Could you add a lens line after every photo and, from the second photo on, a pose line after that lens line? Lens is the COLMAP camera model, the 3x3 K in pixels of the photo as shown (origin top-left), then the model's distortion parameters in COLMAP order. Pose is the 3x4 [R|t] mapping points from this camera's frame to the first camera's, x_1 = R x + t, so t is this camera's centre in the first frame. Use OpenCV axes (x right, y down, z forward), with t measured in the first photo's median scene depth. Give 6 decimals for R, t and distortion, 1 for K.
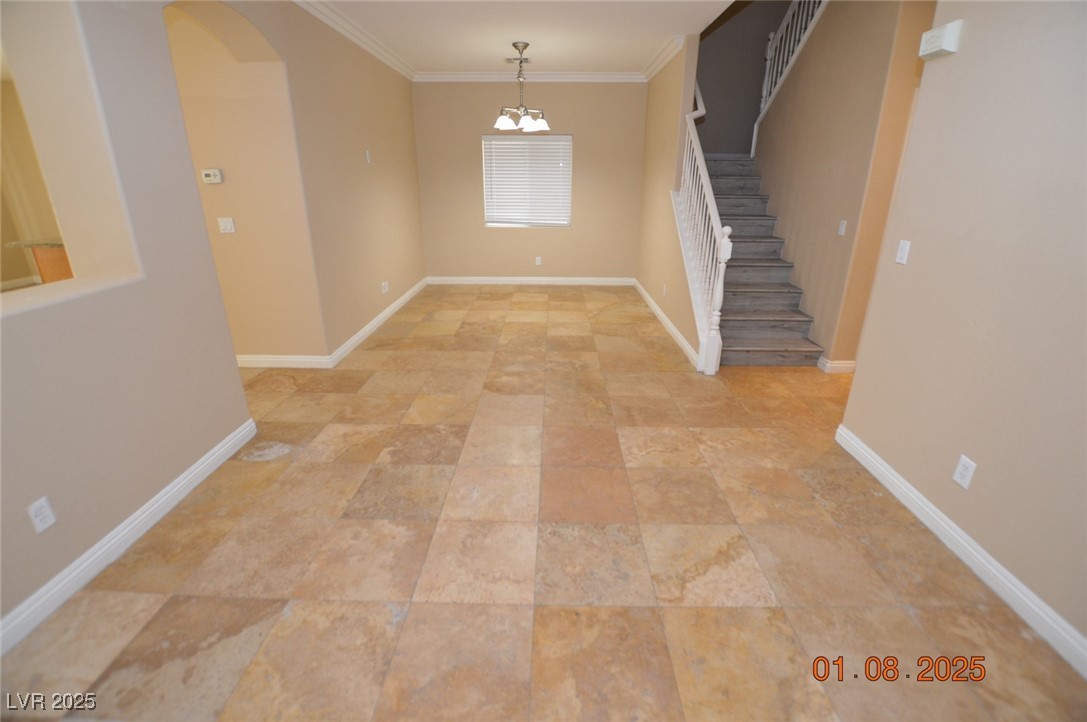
lens RADIAL K [[484.8, 0, 547.9], [0, 484.8, 352.9], [0, 0, 1]] dist [-0.036434, 0.005353]
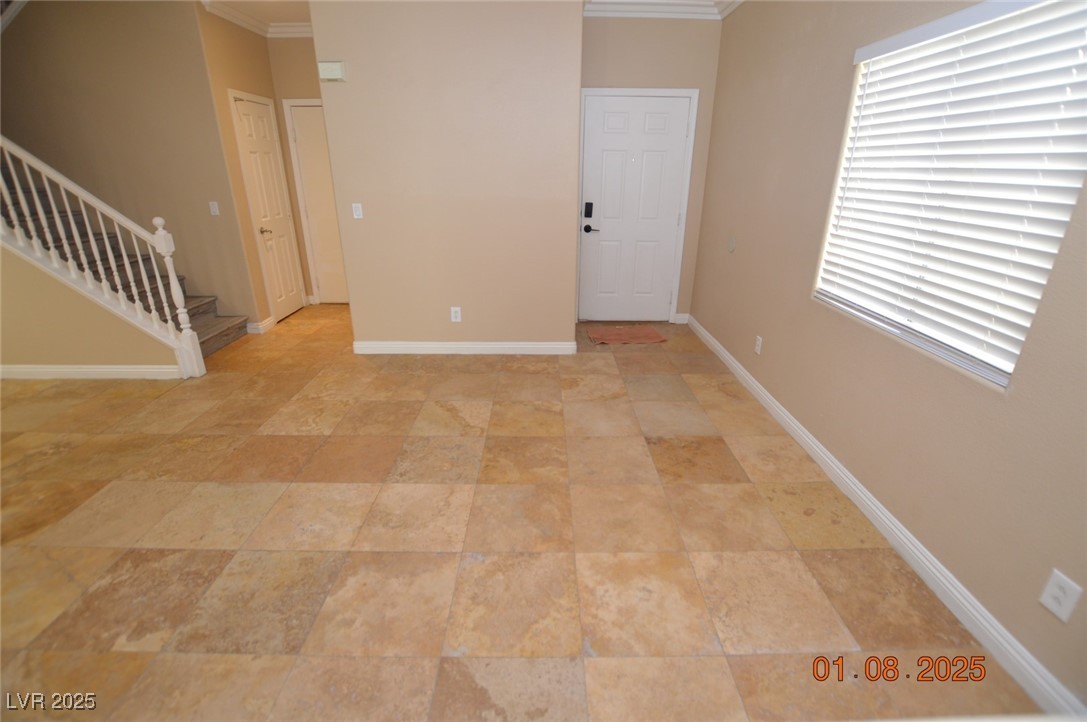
lens RADIAL K [[484.8, 0, 547.9], [0, 484.8, 352.9], [0, 0, 1]] dist [-0.036434, 0.005353]
pose [[-0.022687, -0.362472, 0.931718, -0.885158], [0.335086, 0.875294, 0.348680, -0.150968], [-0.941914, 0.320116, 0.101602, 0.428202]]
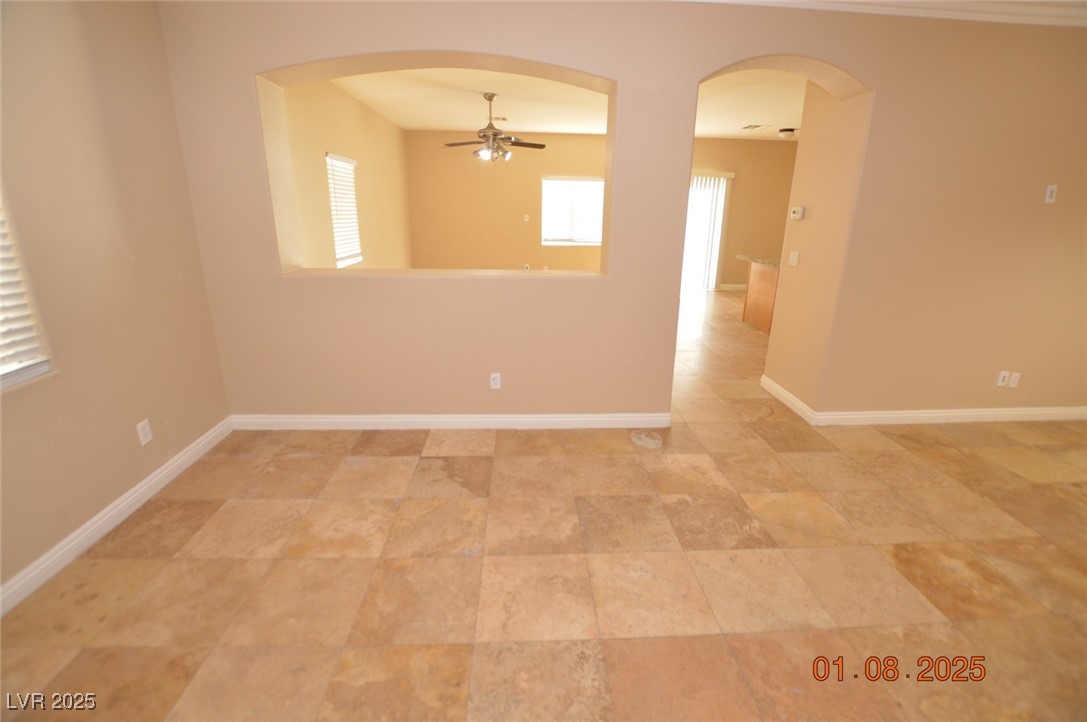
lens RADIAL K [[484.8, 0, 547.9], [0, 484.8, 352.9], [0, 0, 1]] dist [-0.036434, 0.005353]
pose [[0.066292, 0.284085, -0.956505, 0.567941], [-0.355902, 0.902292, 0.243318, -0.226171], [0.932169, 0.324292, 0.160921, 0.608308]]
